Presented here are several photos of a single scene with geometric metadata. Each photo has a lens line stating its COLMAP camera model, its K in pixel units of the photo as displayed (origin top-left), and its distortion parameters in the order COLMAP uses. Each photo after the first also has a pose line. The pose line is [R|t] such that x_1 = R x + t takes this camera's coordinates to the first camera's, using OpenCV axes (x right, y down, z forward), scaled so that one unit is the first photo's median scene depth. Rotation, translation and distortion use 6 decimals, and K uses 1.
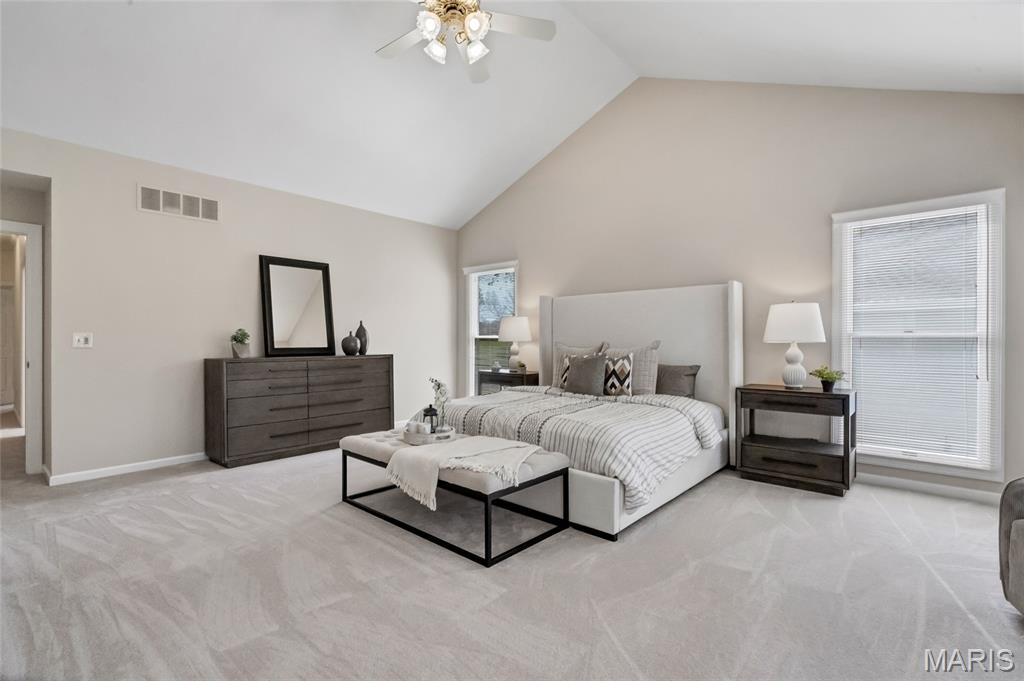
lens RADIAL K [[469.6, 0, 507.1], [0, 469.6, 342.5], [0, 0, 1]] dist [0.000229, -0.001113]
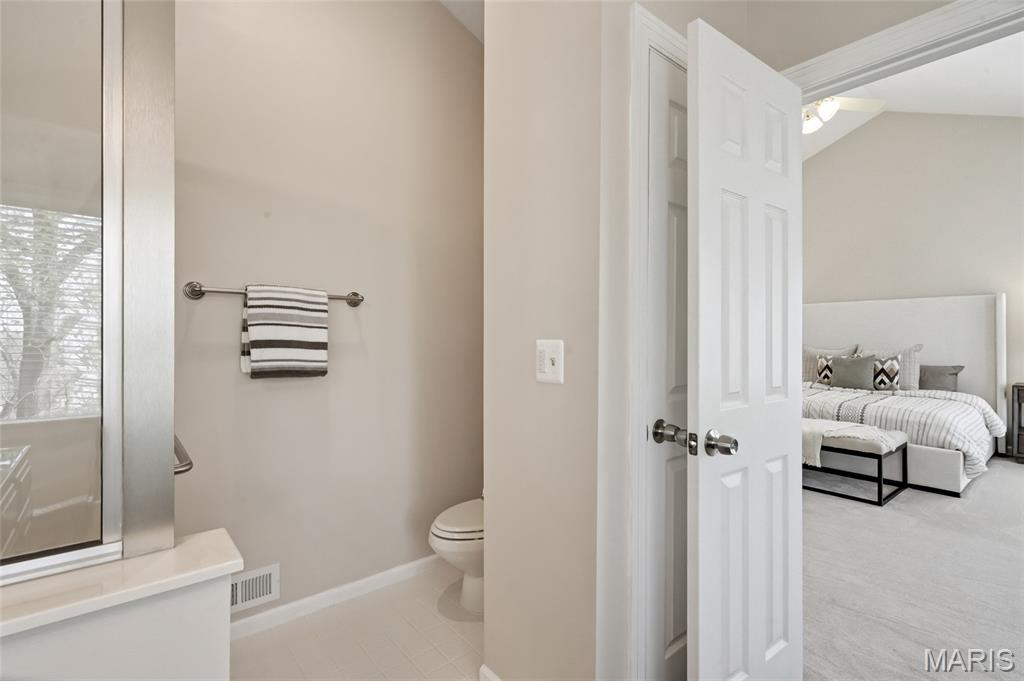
lens RADIAL K [[469.6, 0, 513.3], [0, 469.6, 339.5], [0, 0, 1]] dist [0.000229, -0.001113]
pose [[0.987120, 0.002843, -0.159955, -0.506552], [-0.003316, 0.999991, -0.002686, -0.009228], [0.159945, 0.003182, 0.987121, -0.319777]]
